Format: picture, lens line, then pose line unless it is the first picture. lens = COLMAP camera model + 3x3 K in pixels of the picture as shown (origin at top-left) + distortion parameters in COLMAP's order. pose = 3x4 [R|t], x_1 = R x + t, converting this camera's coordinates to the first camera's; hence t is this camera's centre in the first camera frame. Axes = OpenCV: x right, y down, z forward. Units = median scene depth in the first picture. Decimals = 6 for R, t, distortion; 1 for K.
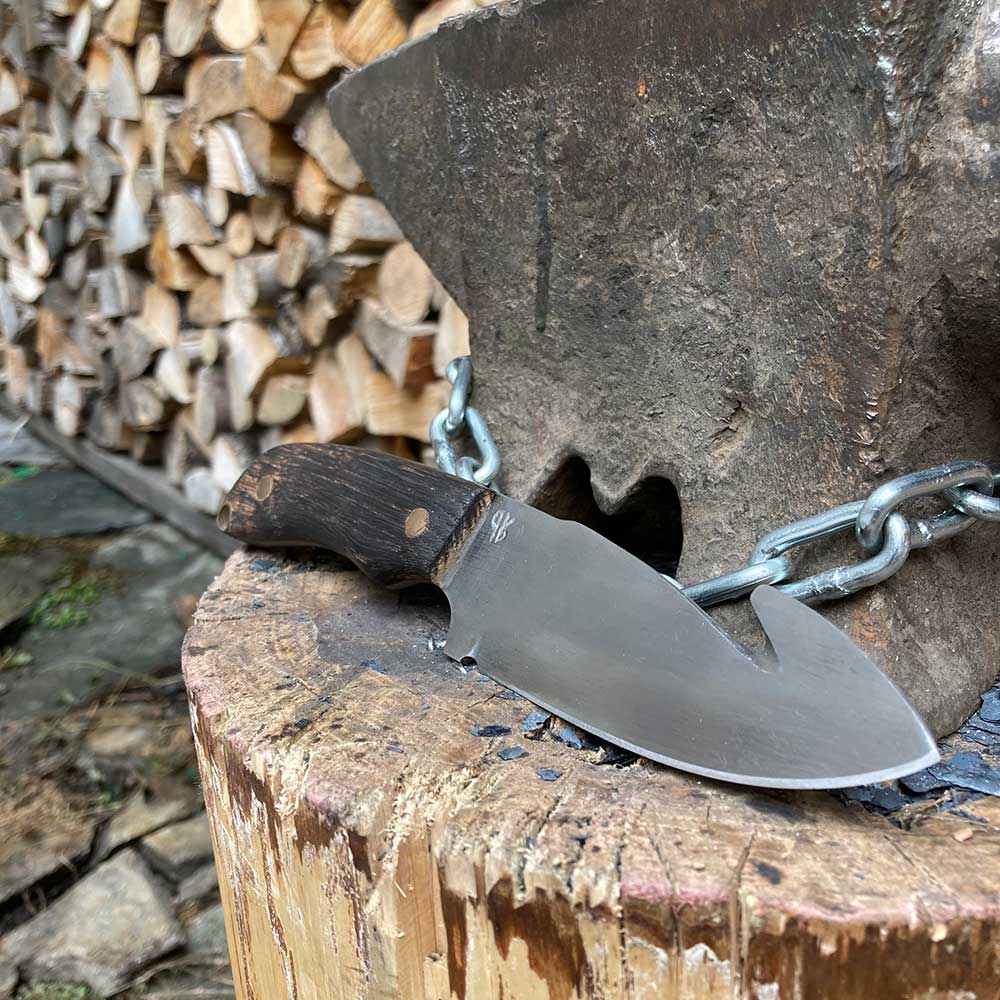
lens RADIAL K [[1089.8, 0, 500.0], [0, 1089.8, 500.0], [0, 0, 1]] dist [0.001003, -0.050105]
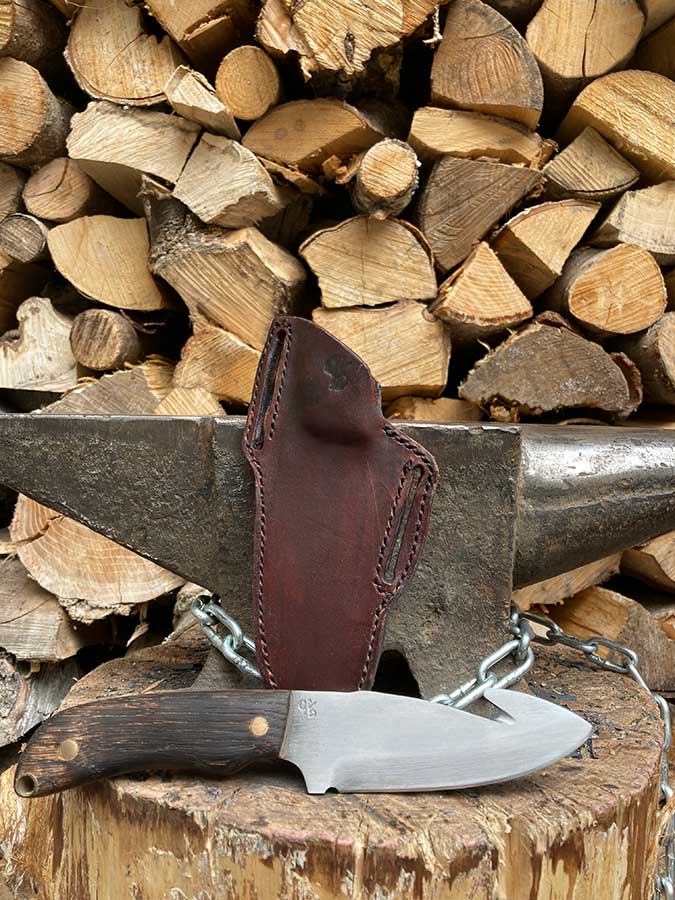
lens RADIAL K [[726.0, 0, 337.5], [0, 726.0, 450.0], [0, 0, 1]] dist [0.030293, -0.048802]
pose [[0.615162, 0.012412, 0.788303, -1.240120], [0.178294, 0.971782, -0.154435, -0.238614], [-0.767976, 0.235552, 0.595591, 0.193962]]
